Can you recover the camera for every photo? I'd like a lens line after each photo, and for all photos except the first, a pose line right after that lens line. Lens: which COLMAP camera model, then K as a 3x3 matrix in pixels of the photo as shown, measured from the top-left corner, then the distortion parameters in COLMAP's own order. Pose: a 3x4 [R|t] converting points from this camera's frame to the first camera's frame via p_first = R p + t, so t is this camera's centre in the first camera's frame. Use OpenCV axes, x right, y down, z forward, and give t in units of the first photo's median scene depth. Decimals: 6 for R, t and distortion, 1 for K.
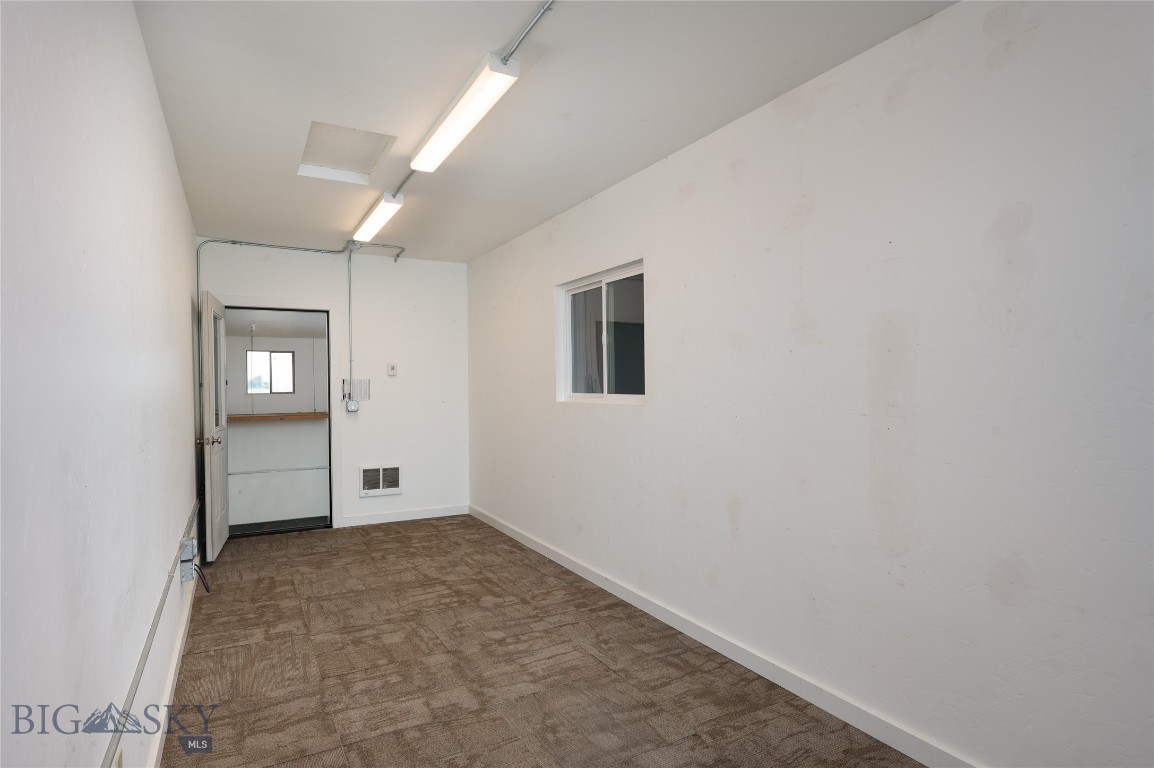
lens RADIAL K [[625.2, 0, 576.8], [0, 625.2, 382.3], [0, 0, 1]] dist [0.003075, 0.000334]
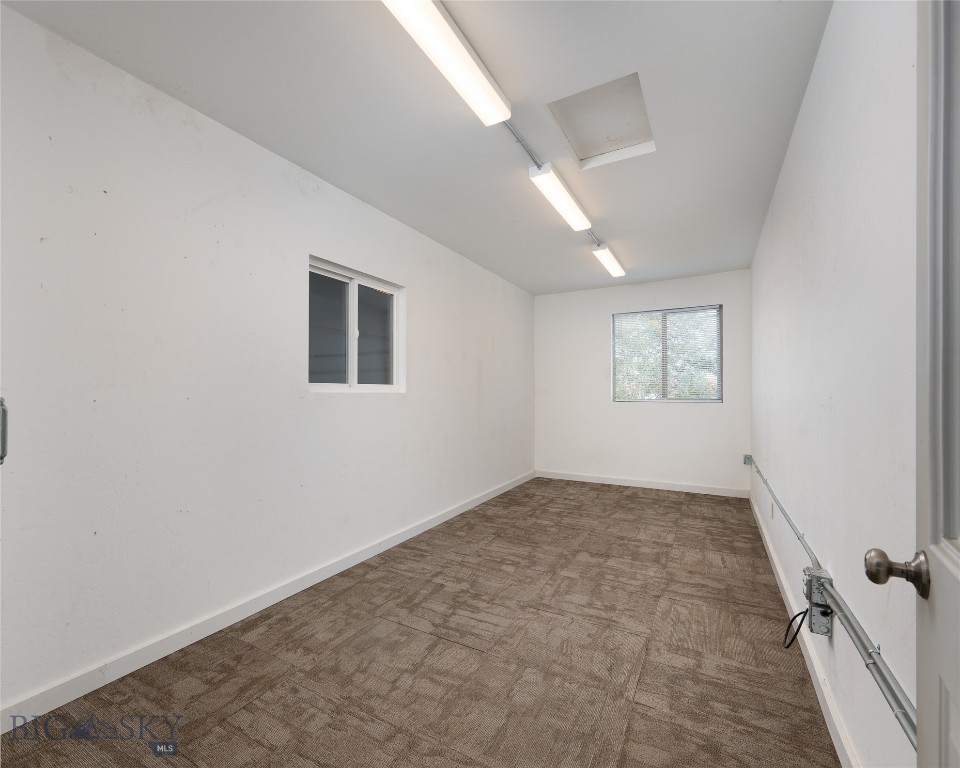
lens RADIAL K [[317.4, 0, 478.8], [0, 317.4, 389.9], [0, 0, 1]] dist [0.001300, 0.000000]
pose [[-0.421557, 0.005107, 0.906787, -0.693422], [0.003042, 0.999986, -0.004218, 0.039705], [-0.906797, 0.000981, -0.421567, 1.322368]]
